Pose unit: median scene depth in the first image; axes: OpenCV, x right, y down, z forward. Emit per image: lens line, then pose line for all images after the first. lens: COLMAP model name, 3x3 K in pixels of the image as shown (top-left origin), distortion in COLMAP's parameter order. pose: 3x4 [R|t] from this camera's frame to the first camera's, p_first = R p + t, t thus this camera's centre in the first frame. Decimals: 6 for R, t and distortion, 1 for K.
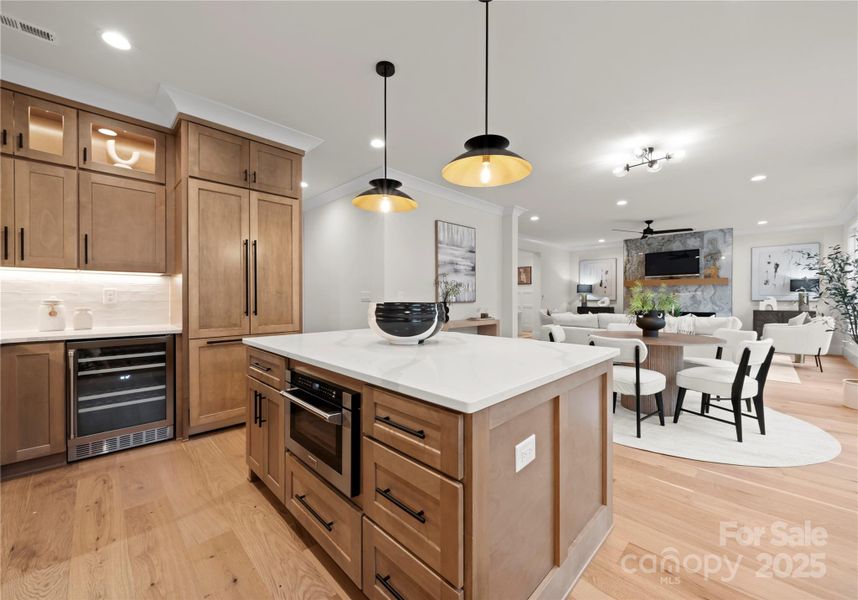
lens RADIAL K [[335.5, 0, 429.0], [0, 335.5, 300.0], [0, 0, 1]] dist [0.000972, 0.000078]
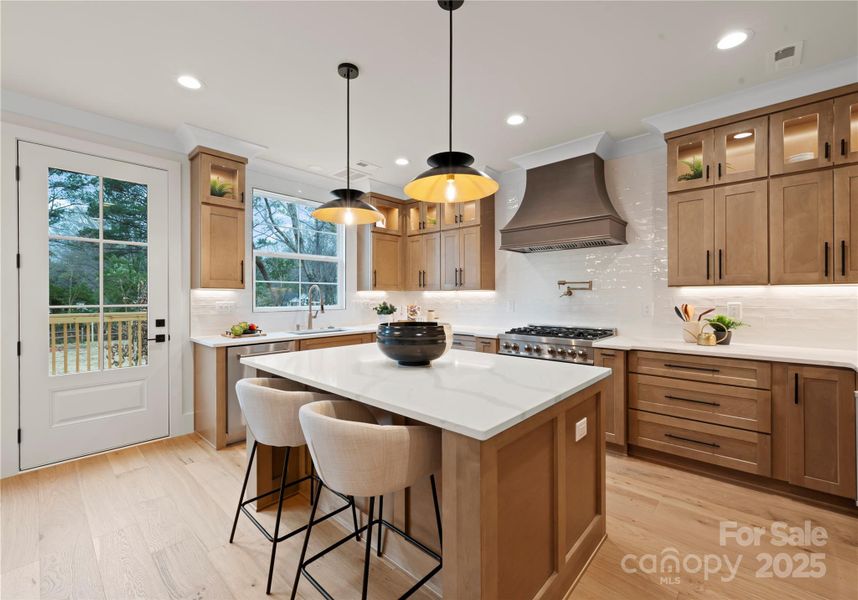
lens RADIAL K [[363.6, 0, 424.6], [0, 363.6, 298.7], [0, 0, 1]] dist [-0.000629, -0.000214]
pose [[-0.999290, 0.000147, -0.037680, -0.014153], [-0.000321, 0.999923, 0.012414, -0.021121], [0.037679, 0.012418, -0.999213, 0.537959]]
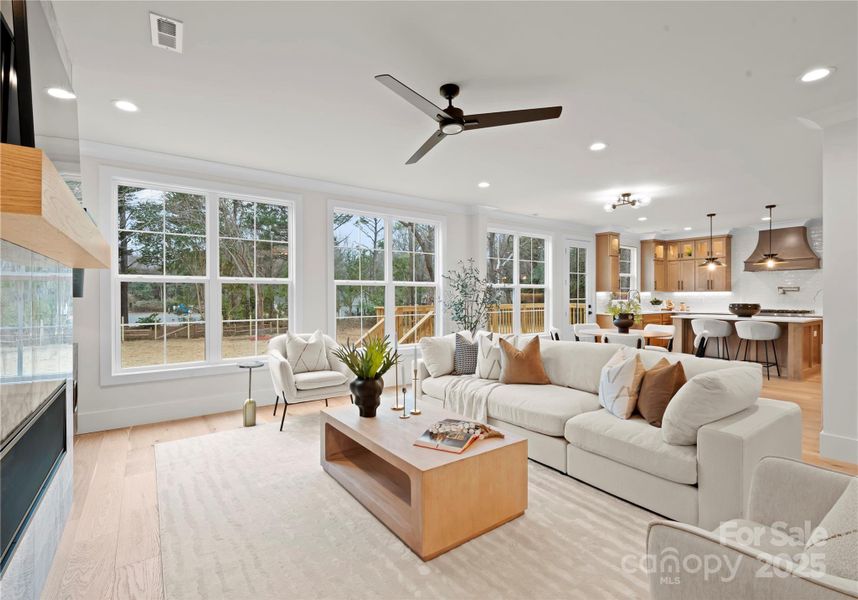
lens RADIAL K [[399.9, 0, 429.0], [0, 399.9, 300.0], [0, 0, 1]] dist [0.003218, 0.000479]
pose [[-0.986641, 0.002103, 0.162895, 0.552717], [0.004634, 0.999874, 0.015158, -0.024038], [-0.162843, 0.015710, -0.986527, 1.292091]]
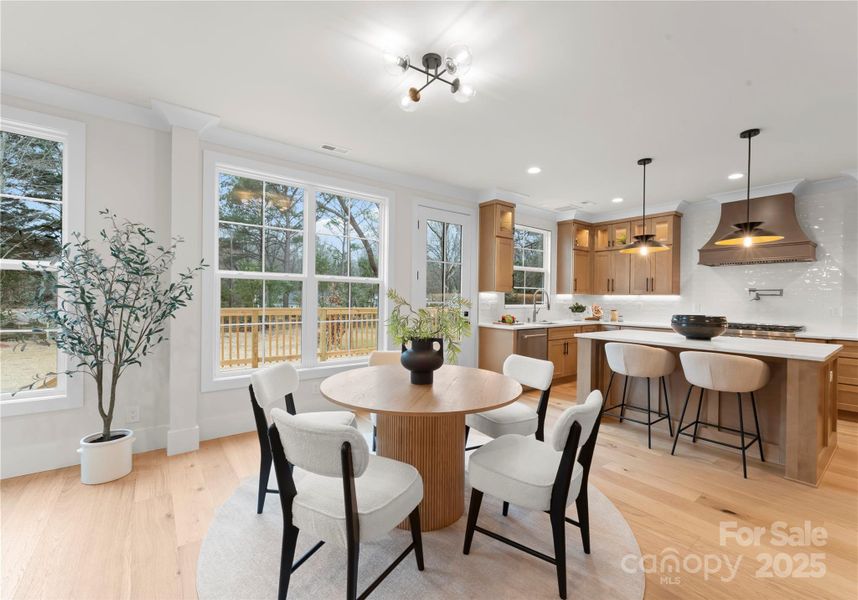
lens RADIAL K [[363.6, 0, 424.6], [0, 363.6, 298.7], [0, 0, 1]] dist [-0.000629, -0.000214]
pose [[-0.989946, -0.014446, 0.140706, 0.268219], [-0.013303, 0.999870, 0.009060, -0.019372], [-0.140819, 0.007097, -0.990010, 0.772889]]
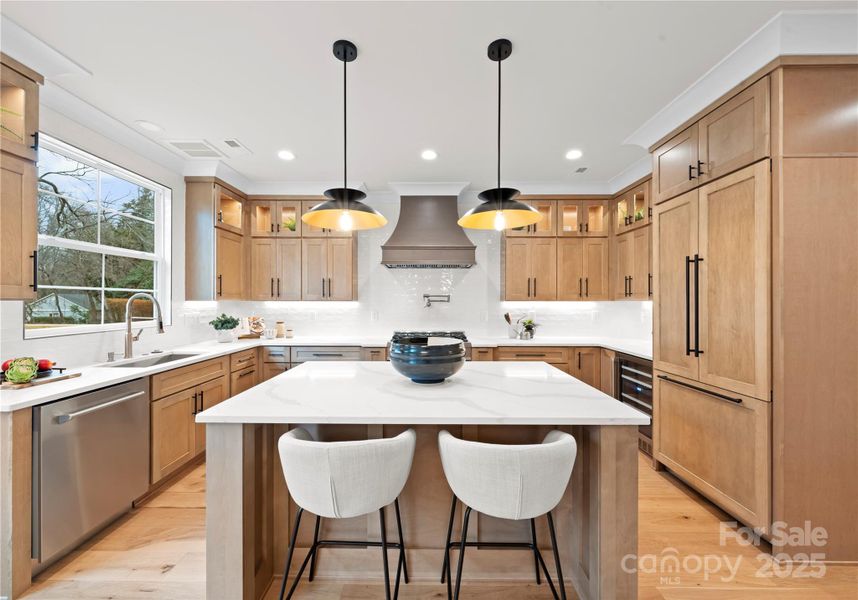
lens RADIAL K [[332.5, 0, 428.6], [0, 332.5, 303.5], [0, 0, 1]] dist [-0.001216, -0.000007]
pose [[-0.711856, 0.001577, -0.702324, 0.164022], [-0.007050, 0.999931, 0.009392, -0.029422], [0.702290, 0.011637, -0.711795, 0.441587]]
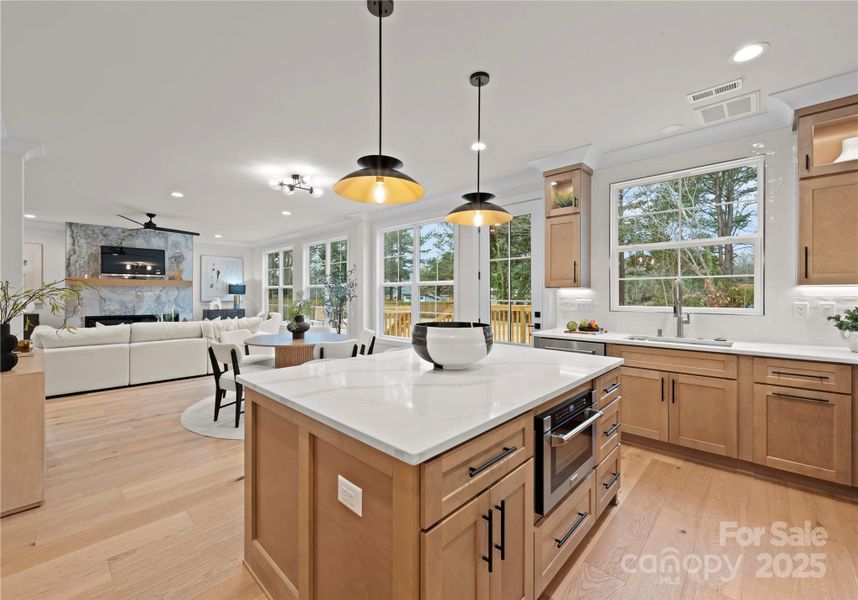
lens RADIAL K [[352.7, 0, 426.0], [0, 352.7, 297.8], [0, 0, 1]] dist [-0.001266, -0.000086]
pose [[-0.034692, -0.009564, 0.999352, -0.271912], [0.004524, 0.999942, 0.009727, -0.019580], [-0.999388, 0.004859, -0.034647, 0.285900]]
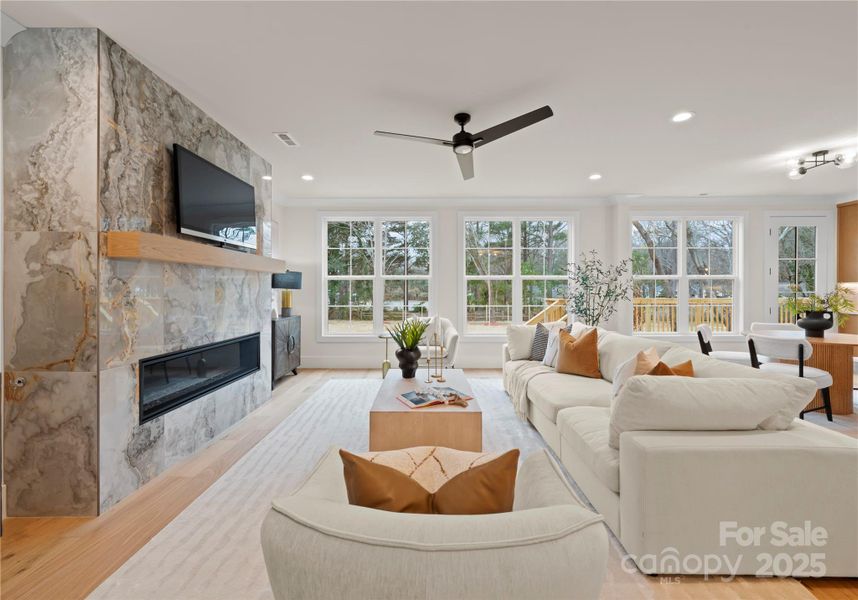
lens RADIAL K [[358.2, 0, 430.1], [0, 358.2, 294.9], [0, 0, 1]] dist [-0.001188, -0.000143]
pose [[-0.708655, -0.006286, 0.705527, 0.340091], [0.007935, 0.999826, 0.016878, -0.021715], [-0.705511, 0.017559, -0.708482, 1.233908]]
